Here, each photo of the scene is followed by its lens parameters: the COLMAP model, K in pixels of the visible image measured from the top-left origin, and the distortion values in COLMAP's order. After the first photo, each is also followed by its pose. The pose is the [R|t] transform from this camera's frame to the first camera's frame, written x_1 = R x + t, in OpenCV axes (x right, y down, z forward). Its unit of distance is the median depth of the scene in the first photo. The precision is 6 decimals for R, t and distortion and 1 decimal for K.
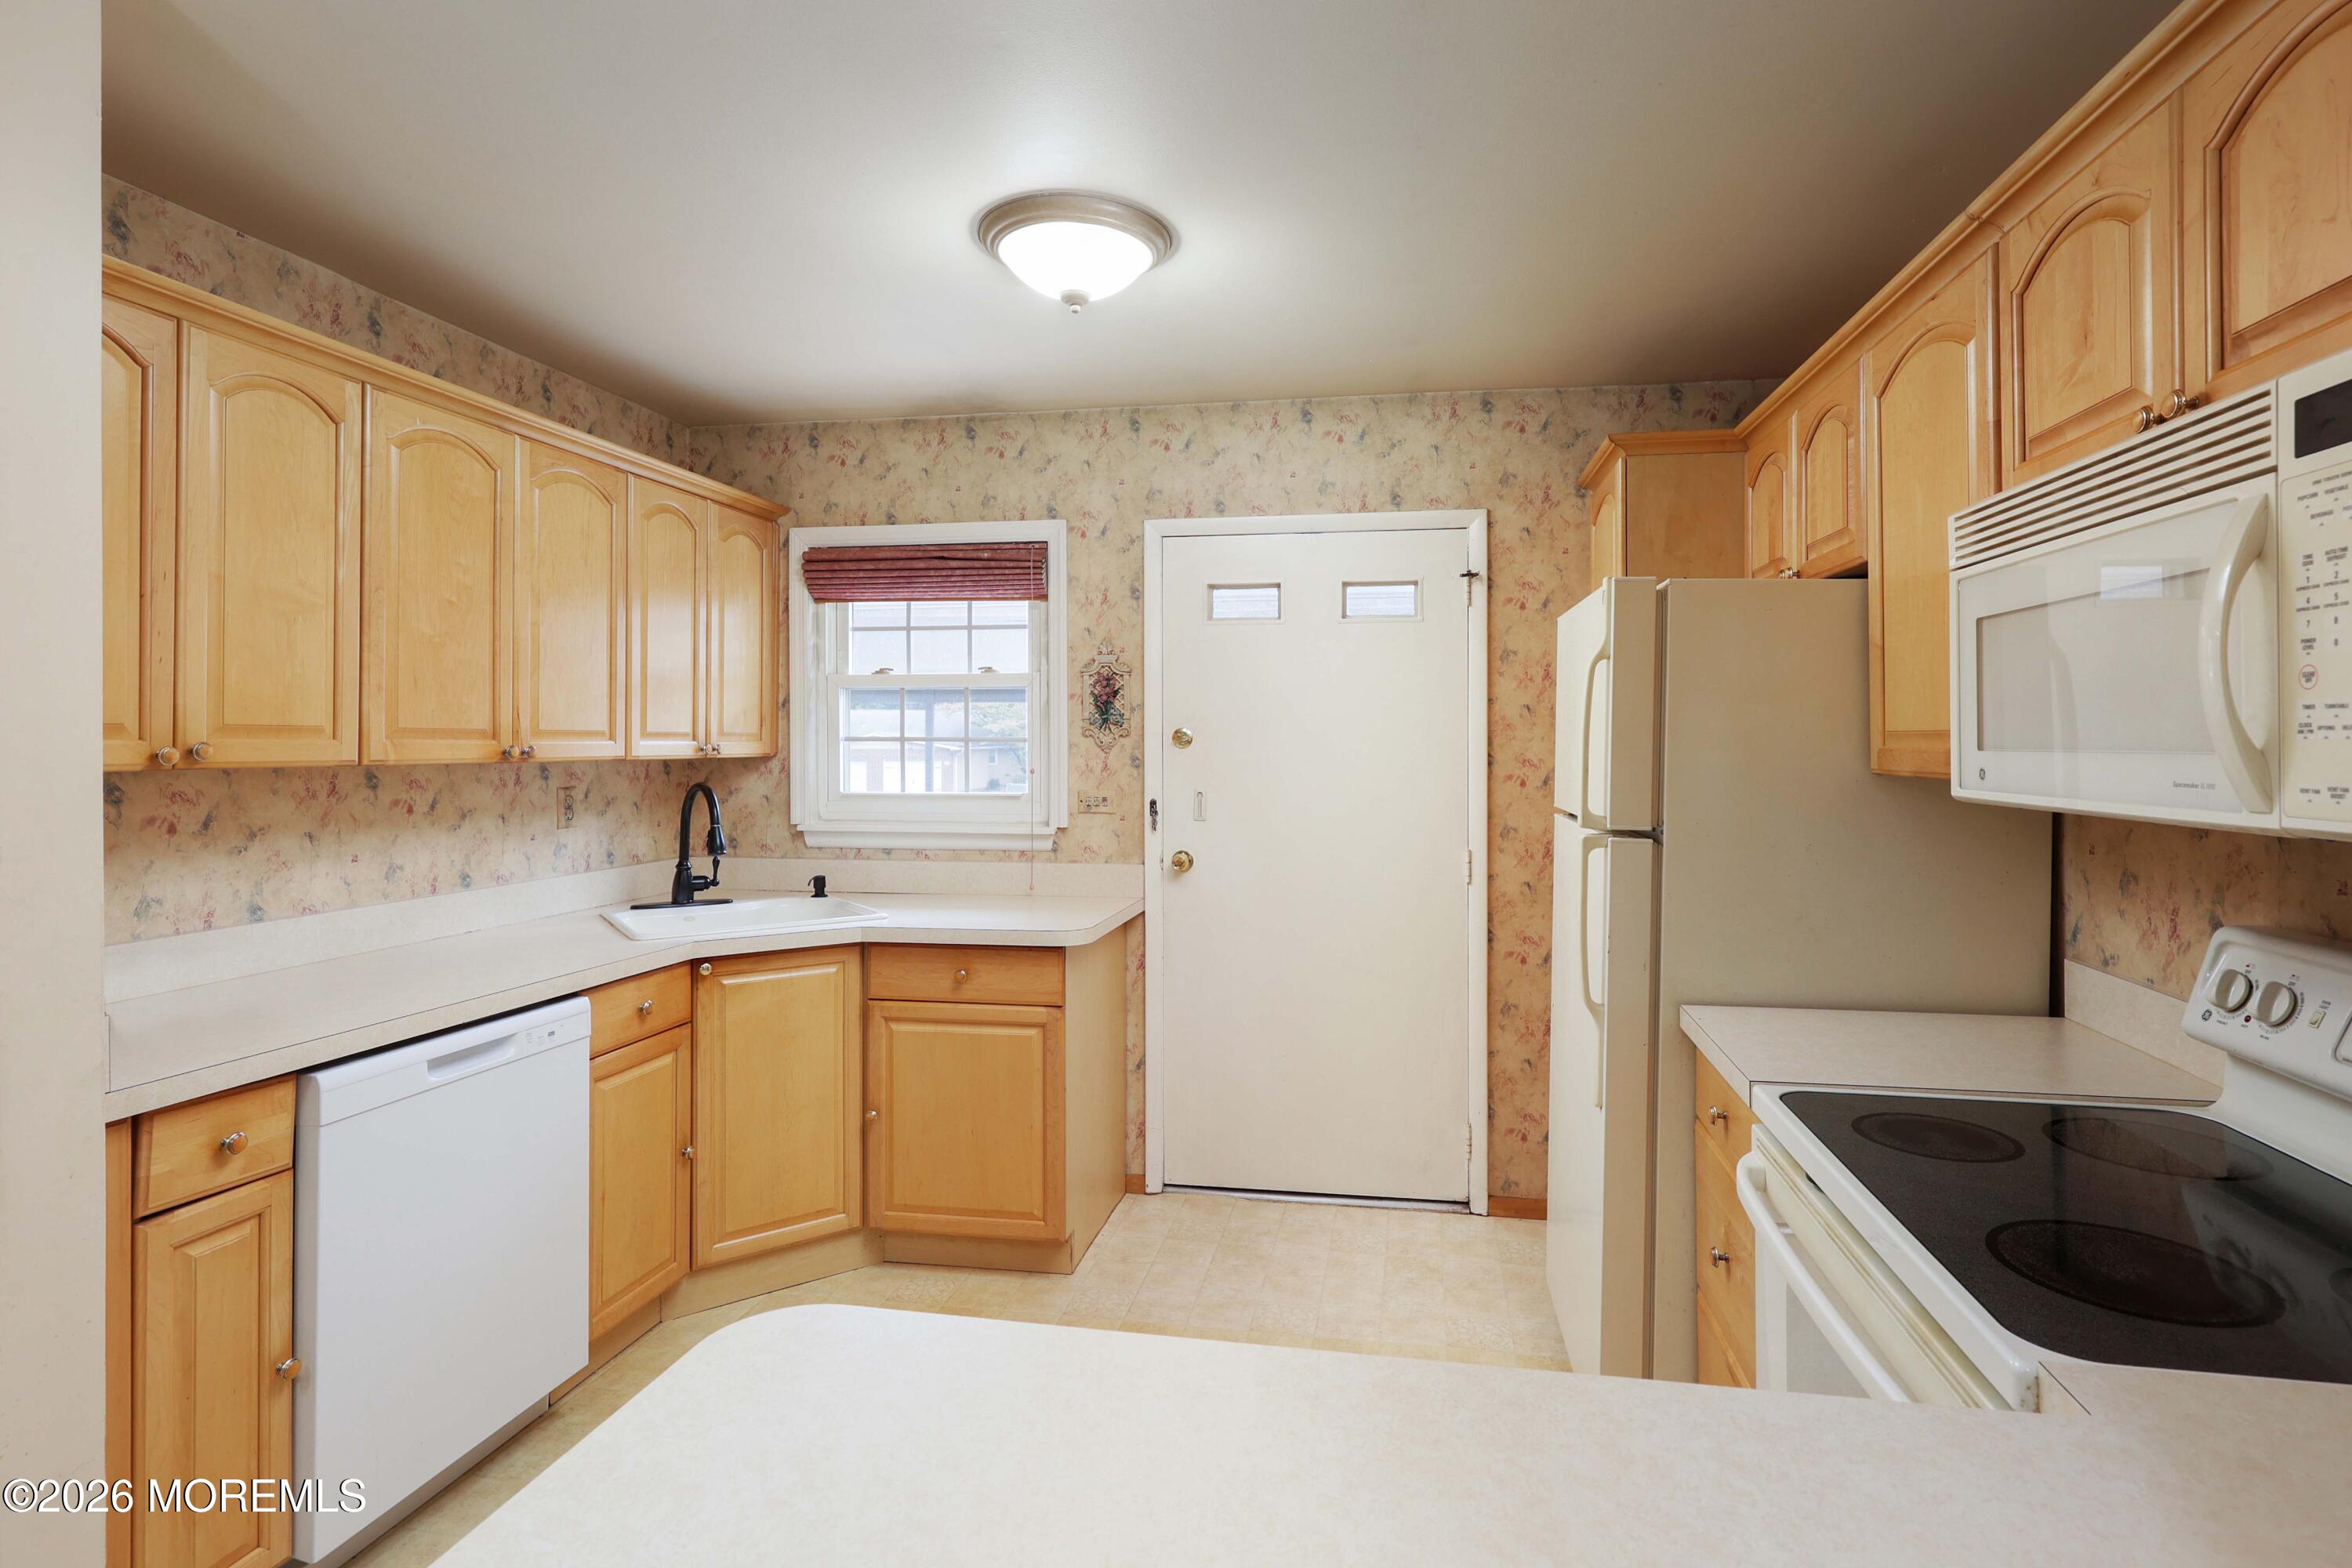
lens RADIAL K [[1145.8, 0, 1232.7], [0, 1145.8, 733.1], [0, 0, 1]] dist [0.007324, -0.000821]
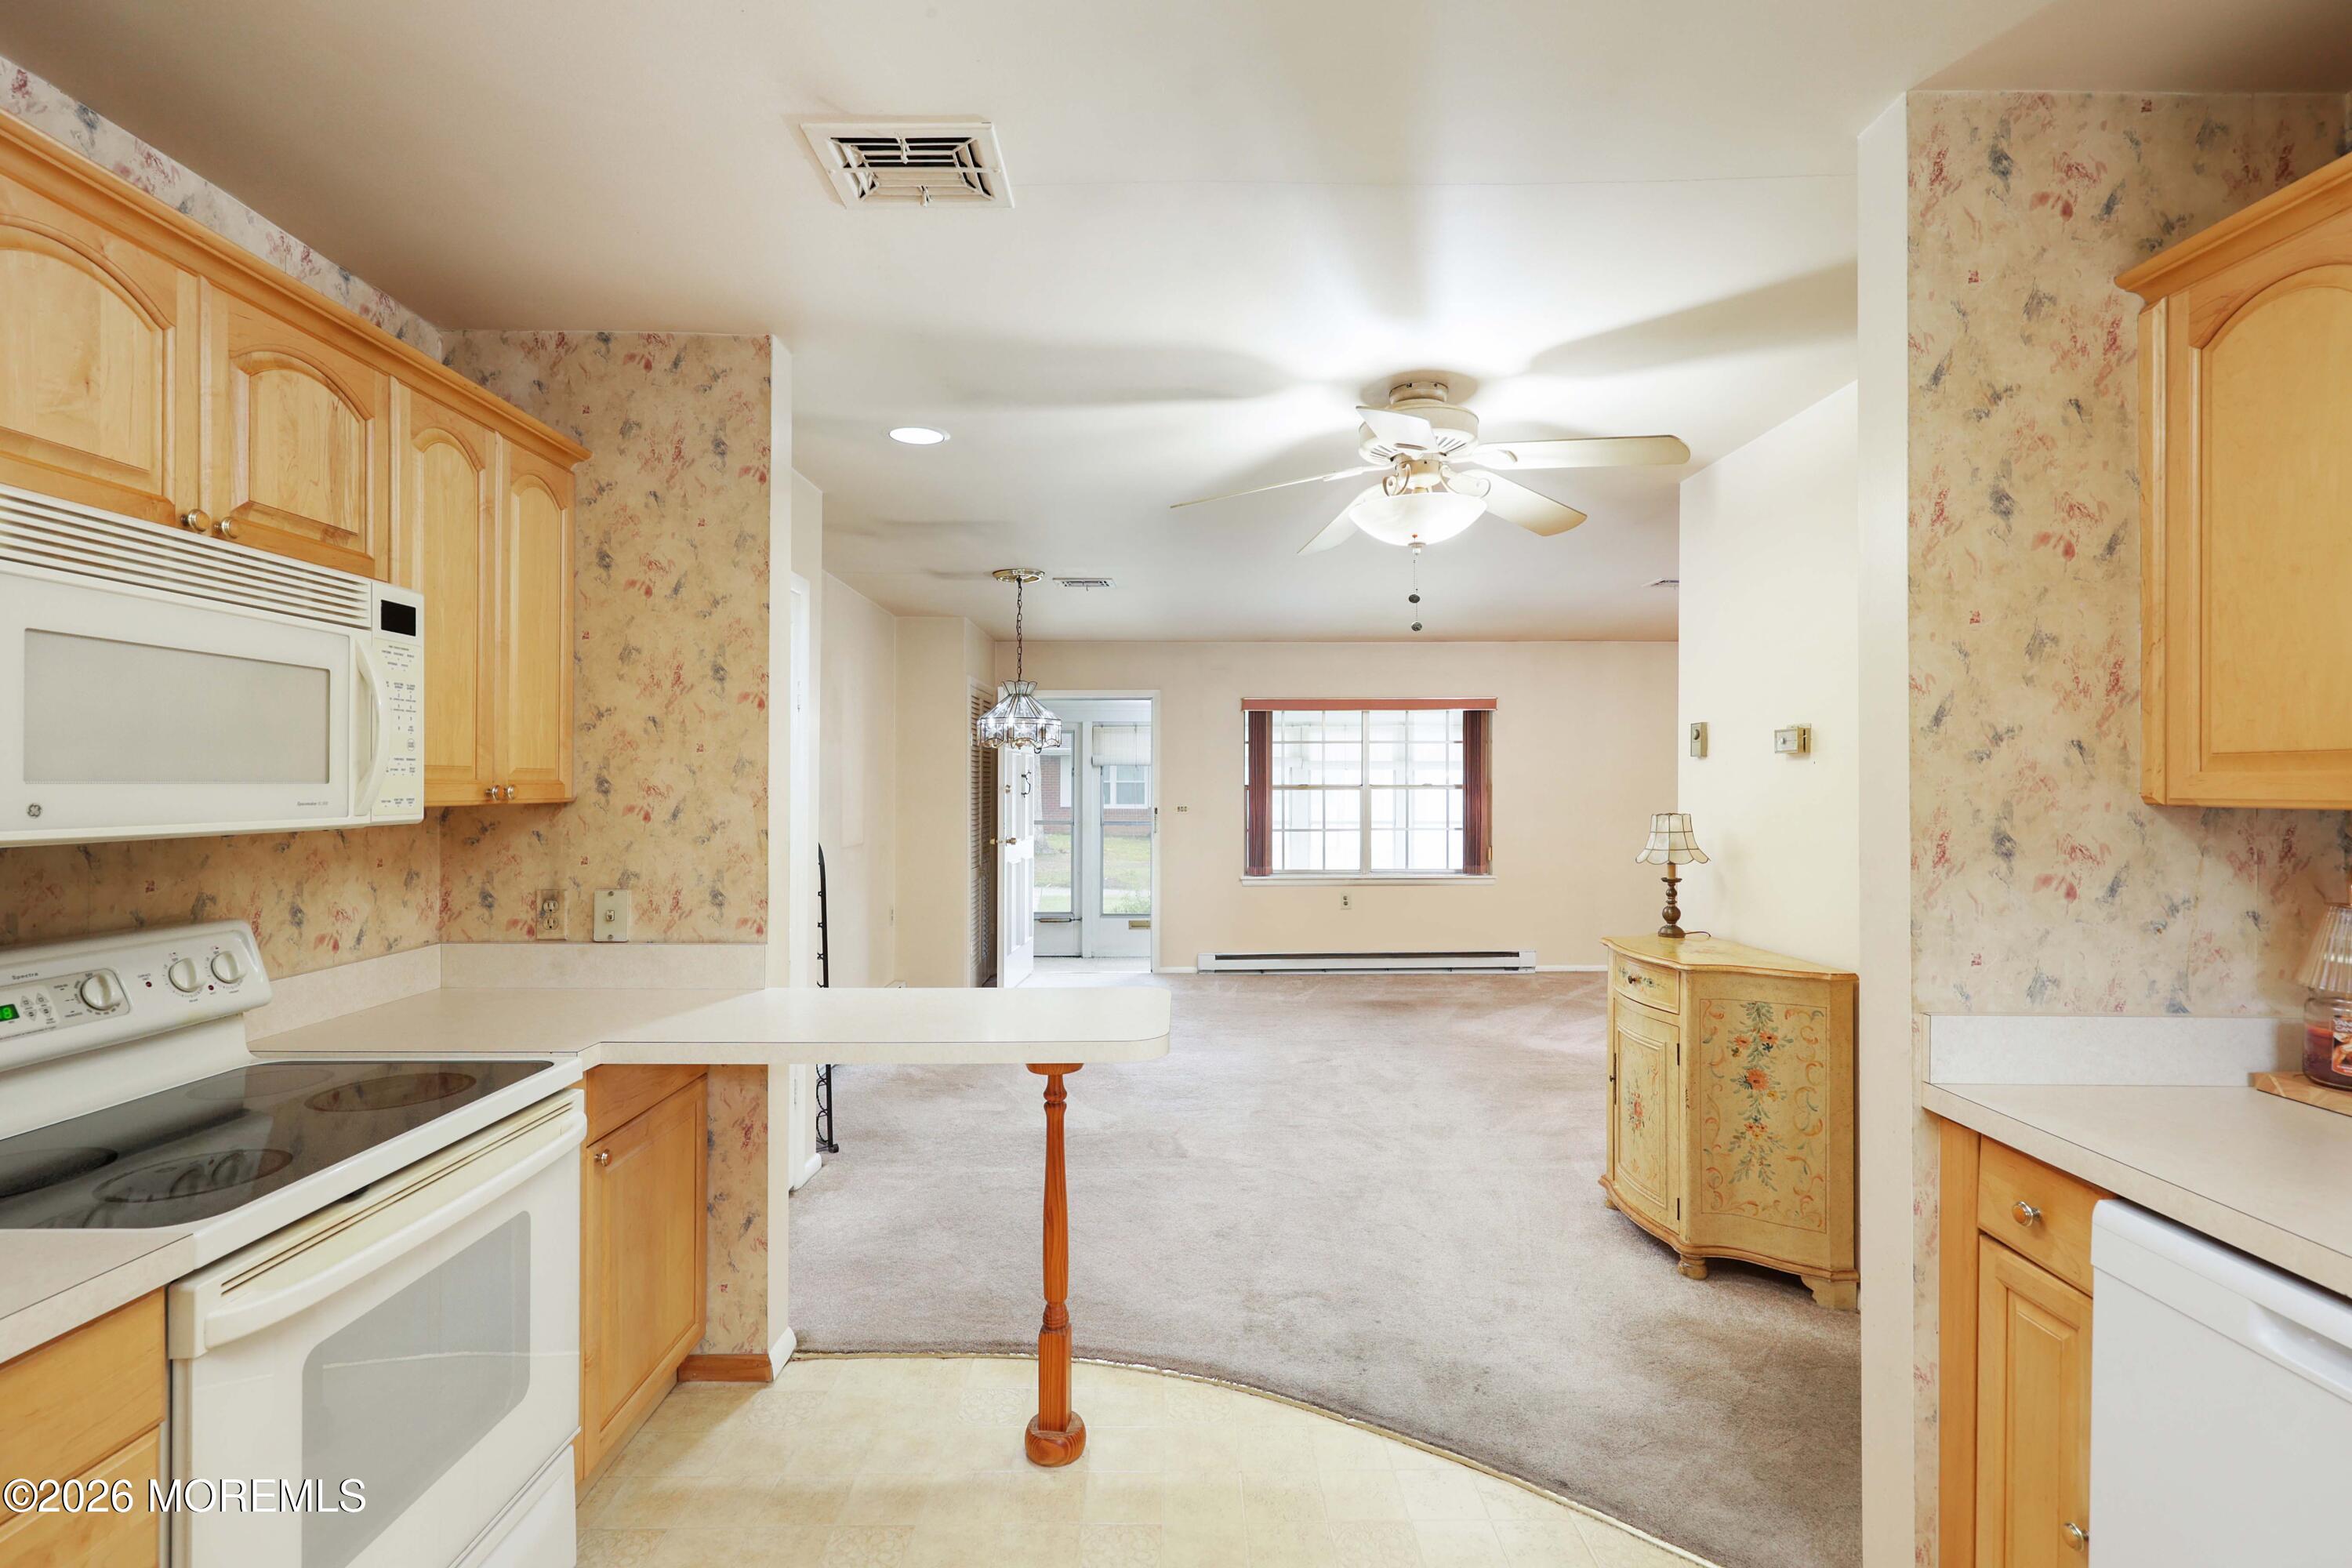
lens RADIAL K [[1091.5, 0, 1162.3], [0, 1091.5, 786.2], [0, 0, 1]] dist [-0.002044, -0.000528]
pose [[-0.988555, 0.001288, -0.150857, -0.028990], [0.002154, 0.999982, -0.005578, 0.010958], [0.150847, -0.005839, -0.988540, 0.893308]]
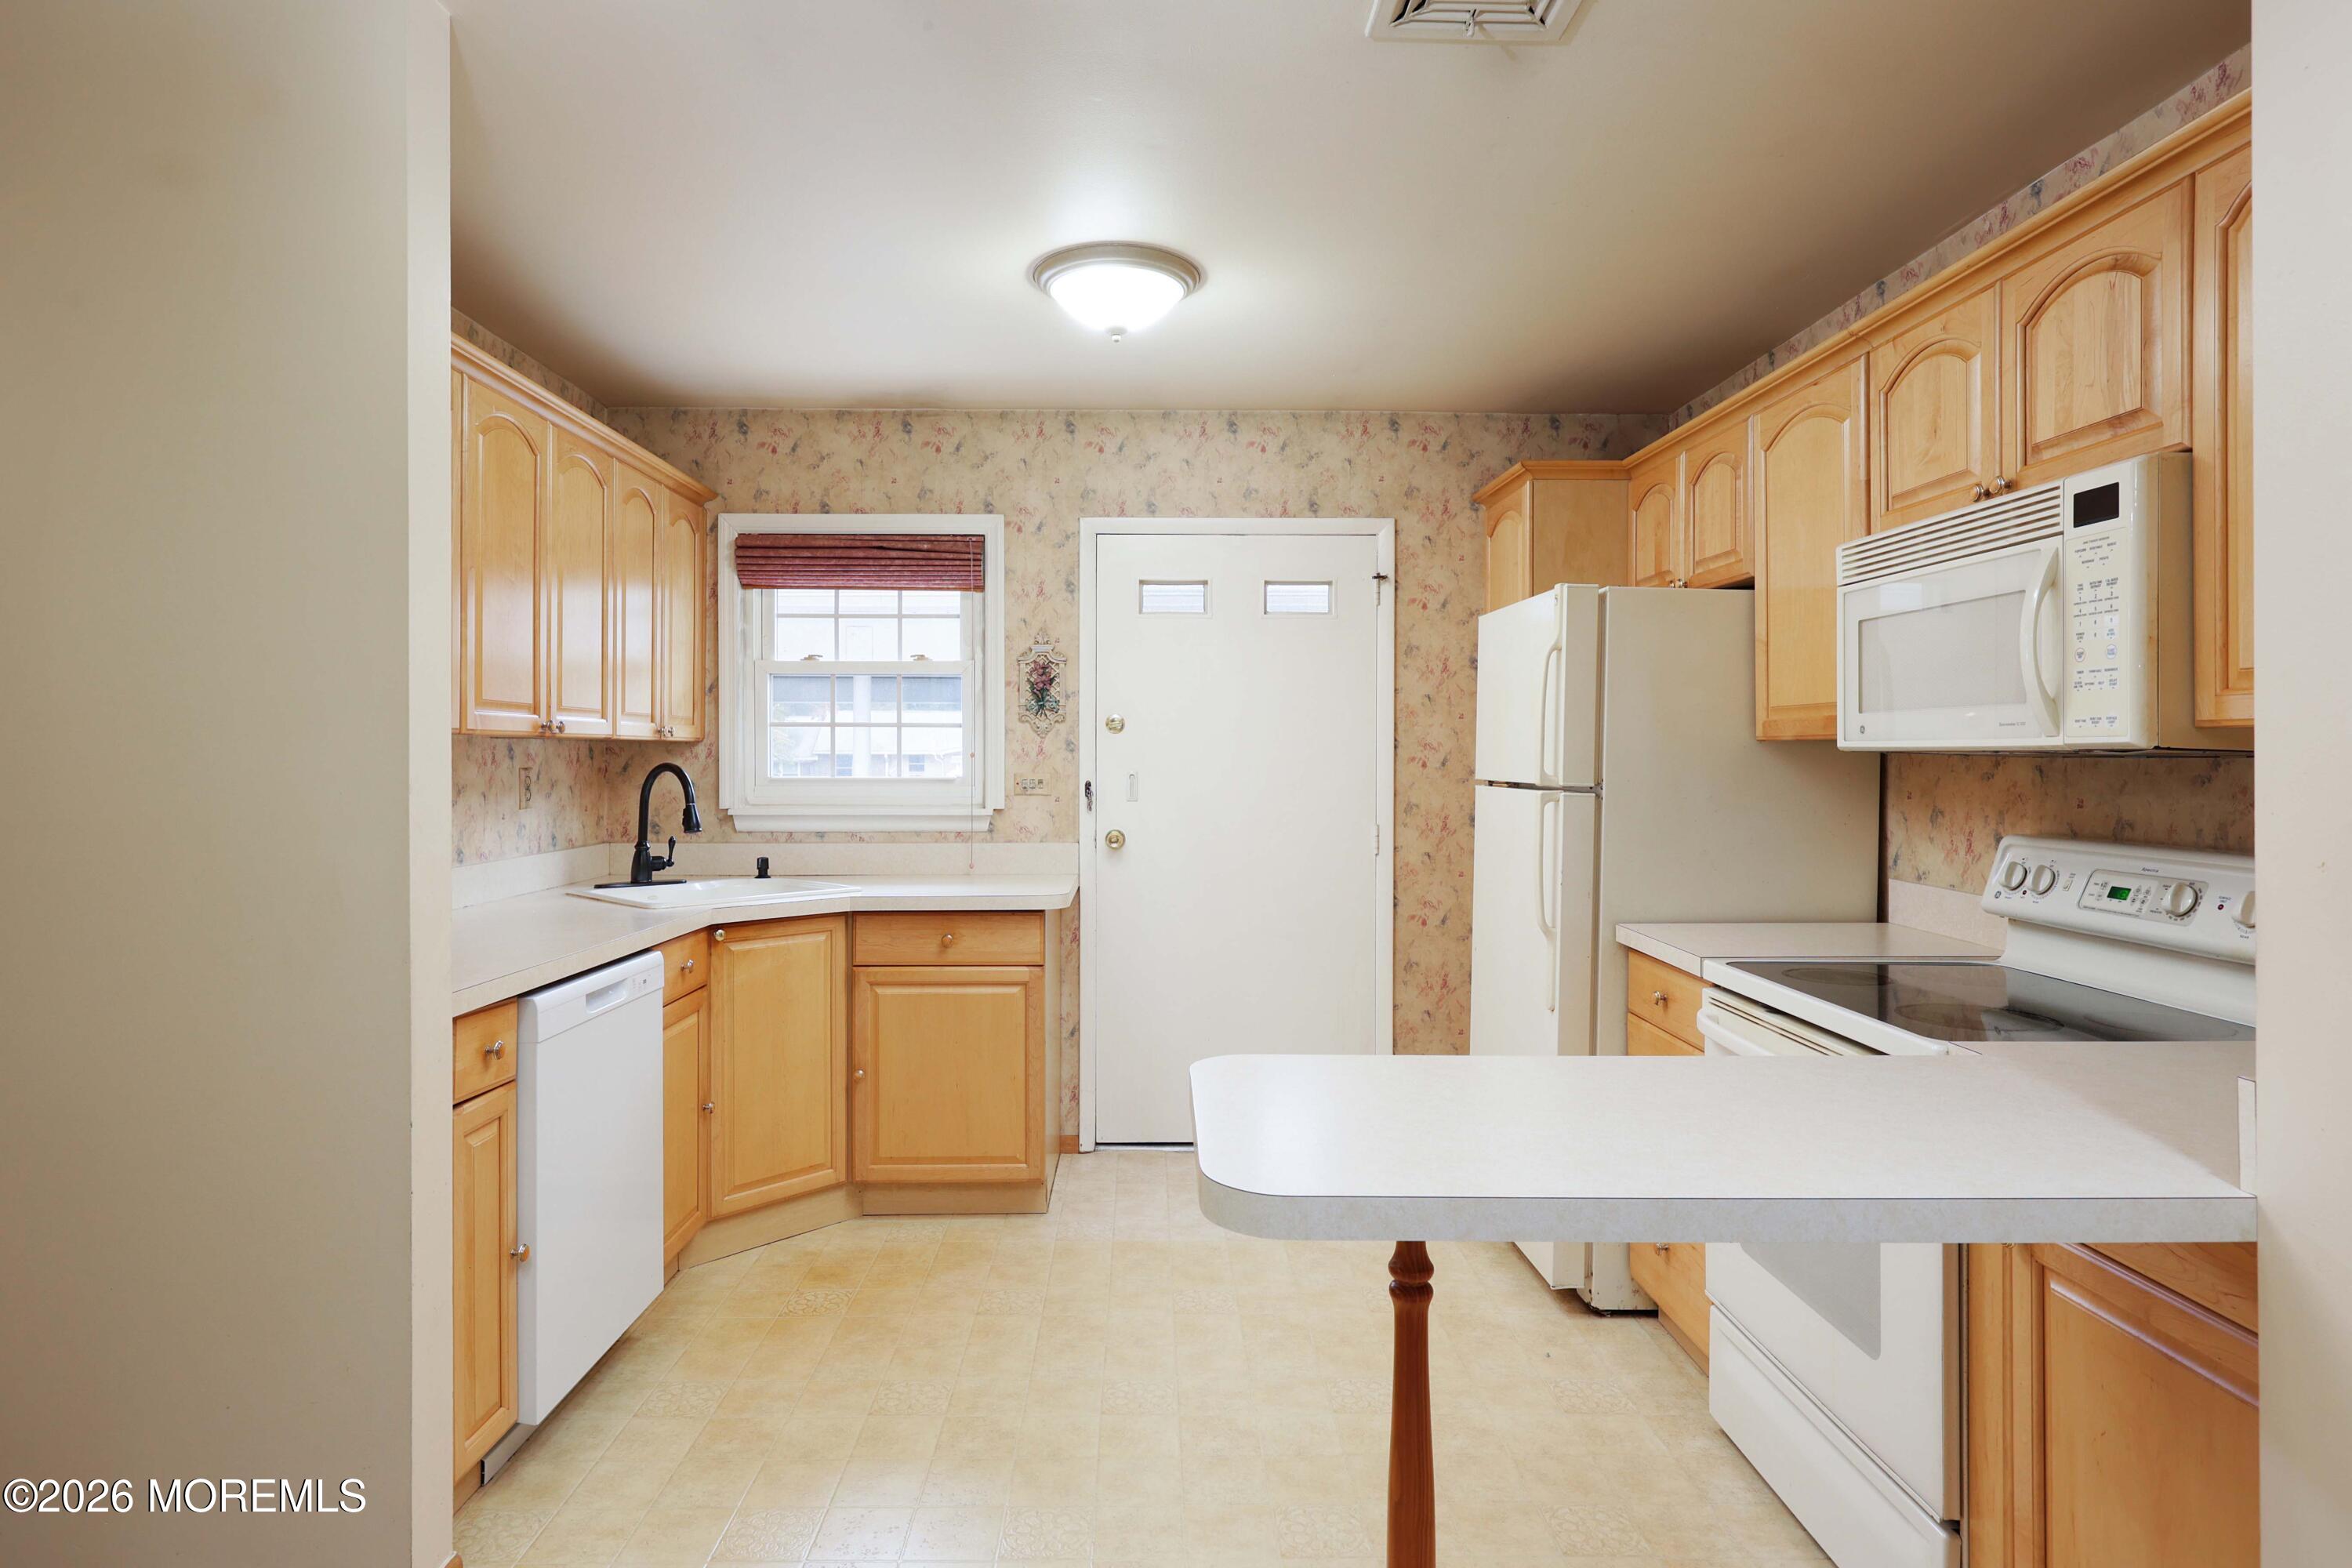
lens RADIAL K [[1284.2, 0, 1161.7], [0, 1284.2, 754.5], [0, 0, 1]] dist [0.001948, 0.002918]
pose [[0.984623, 0.000489, 0.174690, -0.223644], [-0.001694, 0.999976, 0.006745, 0.026363], [-0.174682, -0.006938, 0.984600, -0.194412]]
